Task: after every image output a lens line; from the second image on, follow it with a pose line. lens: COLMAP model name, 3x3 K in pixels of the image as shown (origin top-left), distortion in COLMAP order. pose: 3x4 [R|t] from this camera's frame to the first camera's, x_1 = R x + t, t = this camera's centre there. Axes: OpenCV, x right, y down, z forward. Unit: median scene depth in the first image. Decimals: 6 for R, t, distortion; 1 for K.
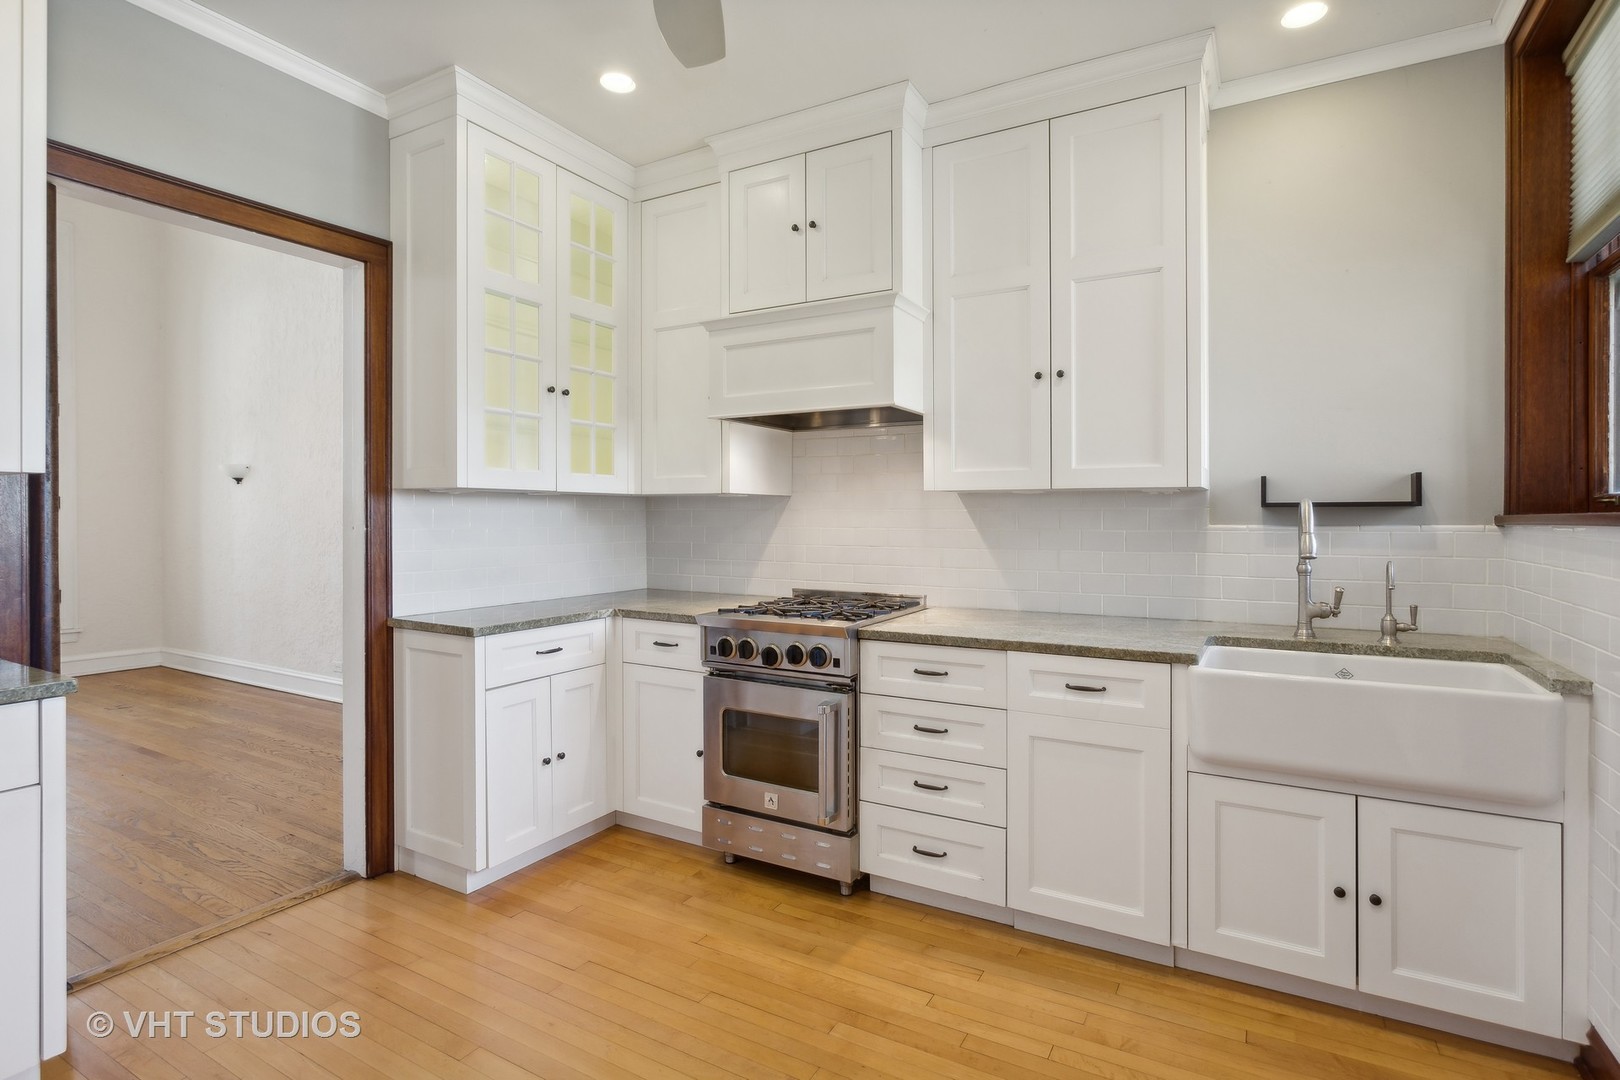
lens RADIAL K [[827.3, 0, 808.1], [0, 827.3, 516.3], [0, 0, 1]] dist [0.024914, 0.000247]
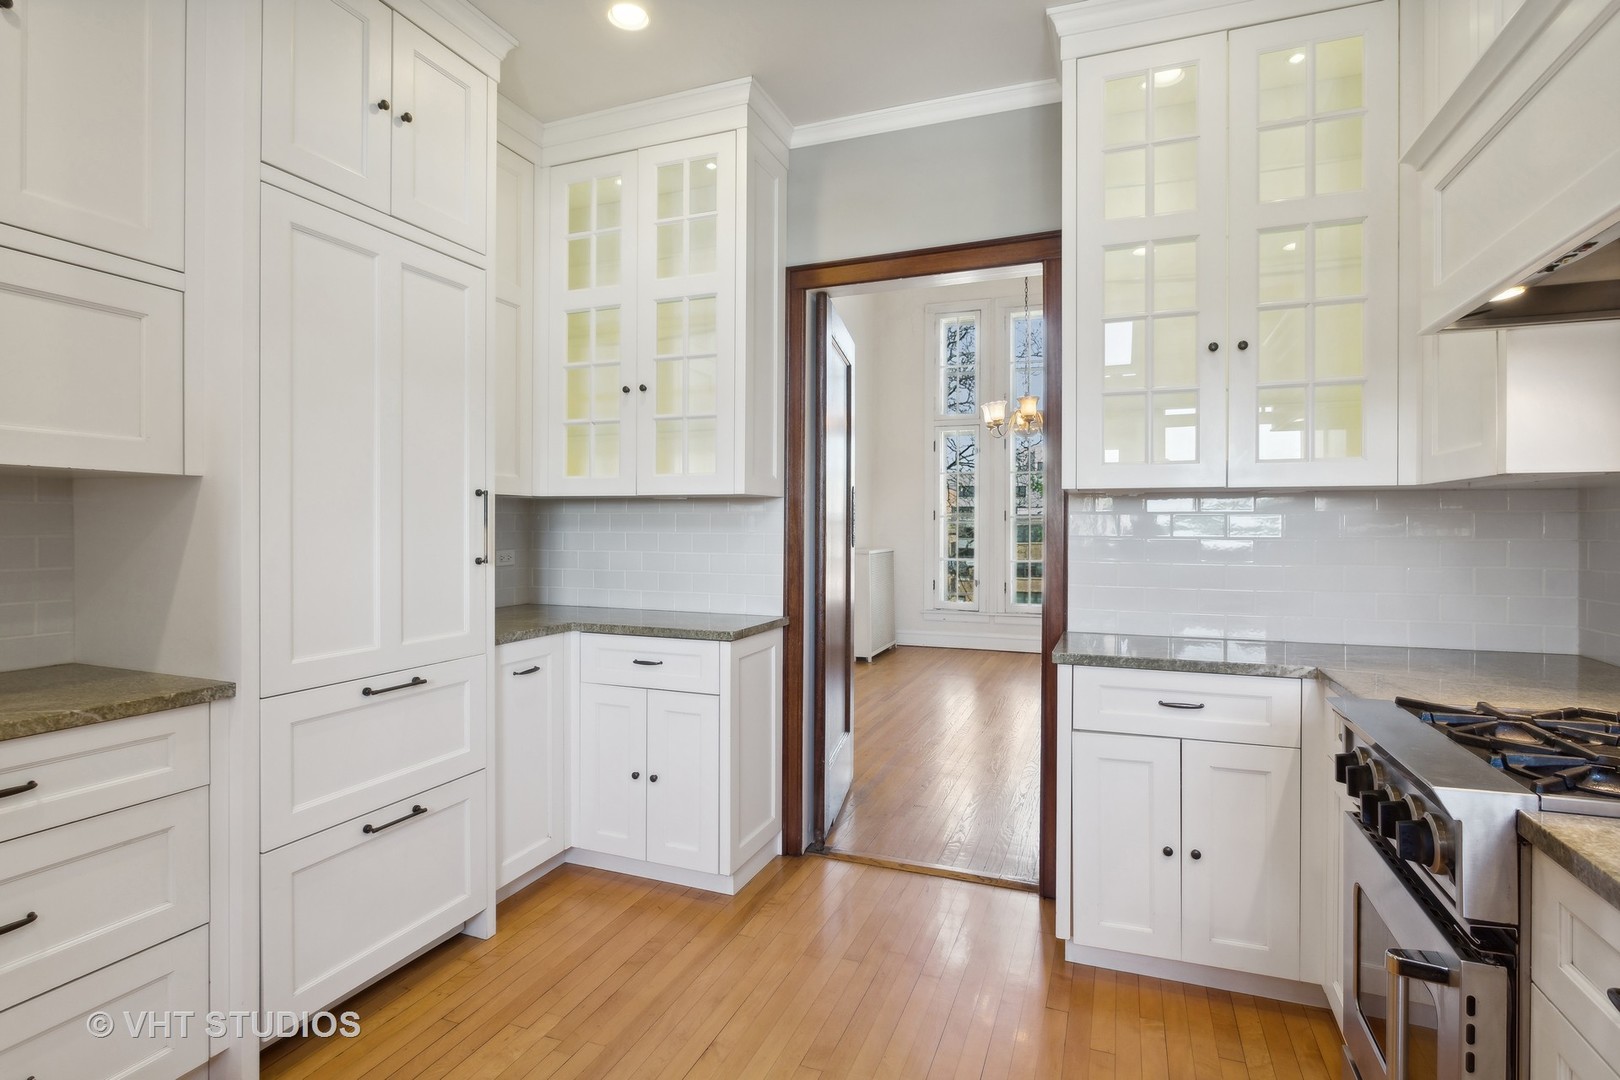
lens RADIAL K [[806.7, 0, 807.8], [0, 806.7, 529.8], [0, 0, 1]] dist [-0.000467, 0.001454]
pose [[0.156802, 0.003078, -0.987625, 0.329434], [0.000137, 0.999995, 0.003138, 0.004211], [0.987630, -0.000627, 0.156801, 0.540663]]
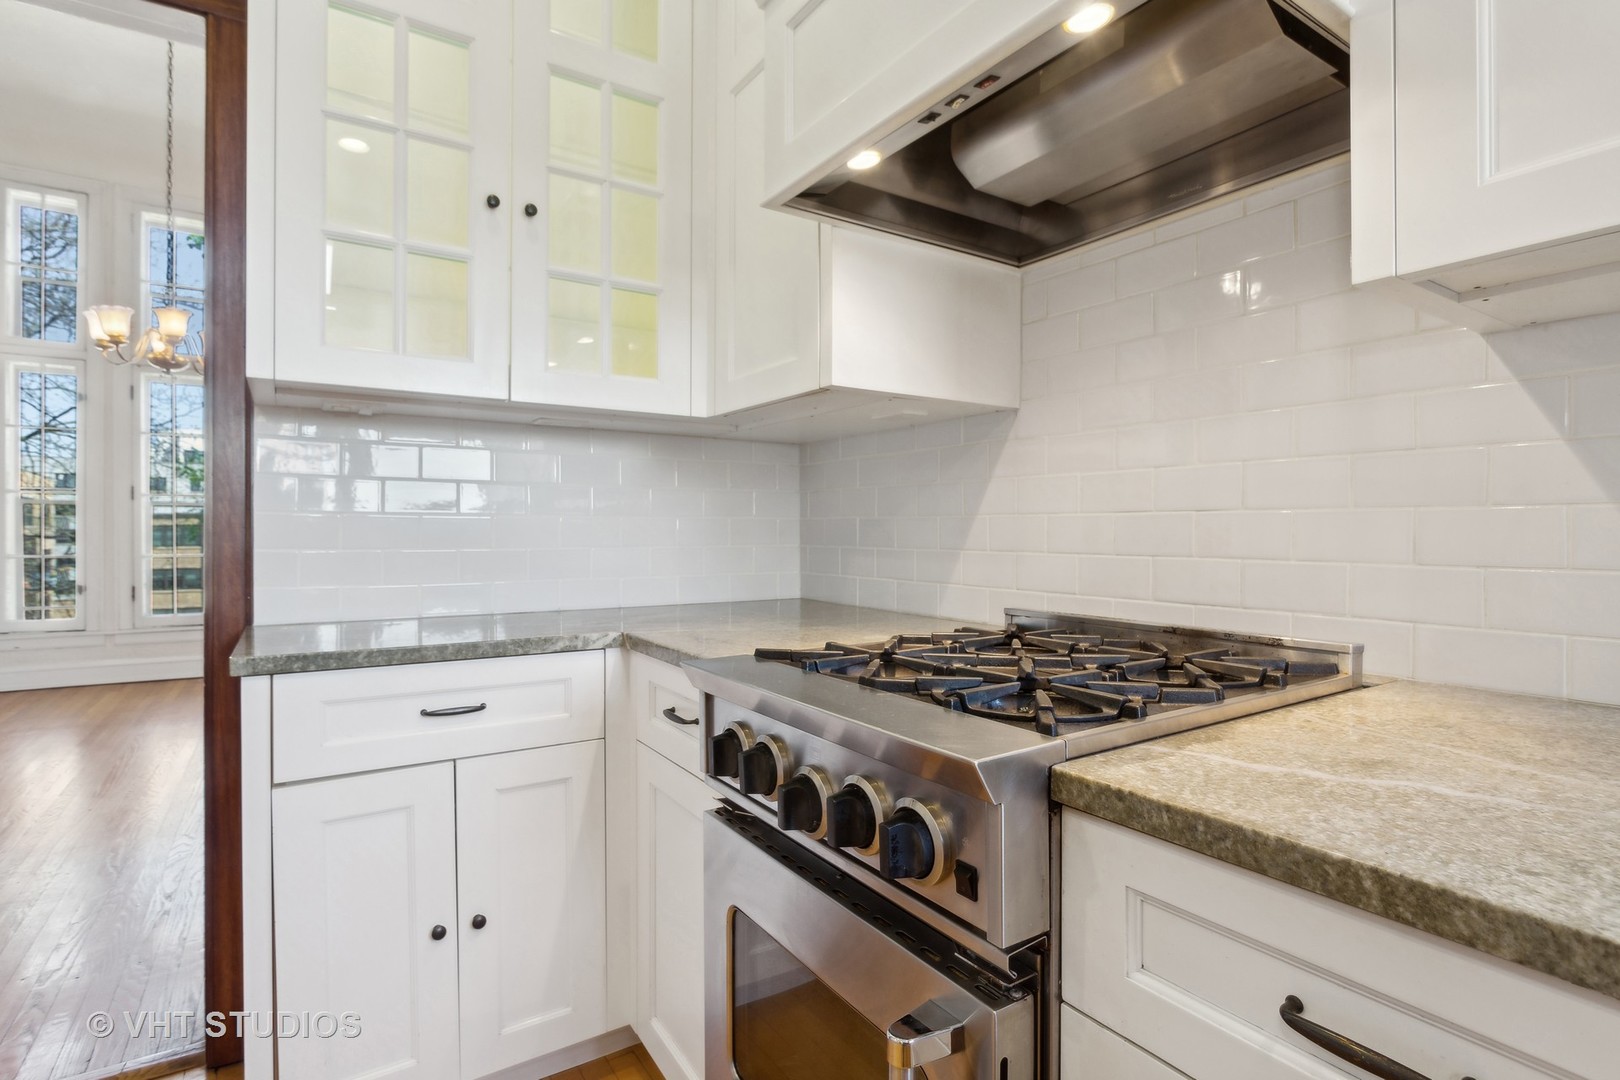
lens RADIAL K [[803.9, 0, 814.3], [0, 803.9, 538.1], [0, 0, 1]] dist [-0.013155, 0.000691]
pose [[0.892703, 0.004939, -0.450618, 0.094623], [-0.001169, 0.999962, 0.008645, 0.052205], [0.450643, -0.007191, 0.892675, 0.643867]]
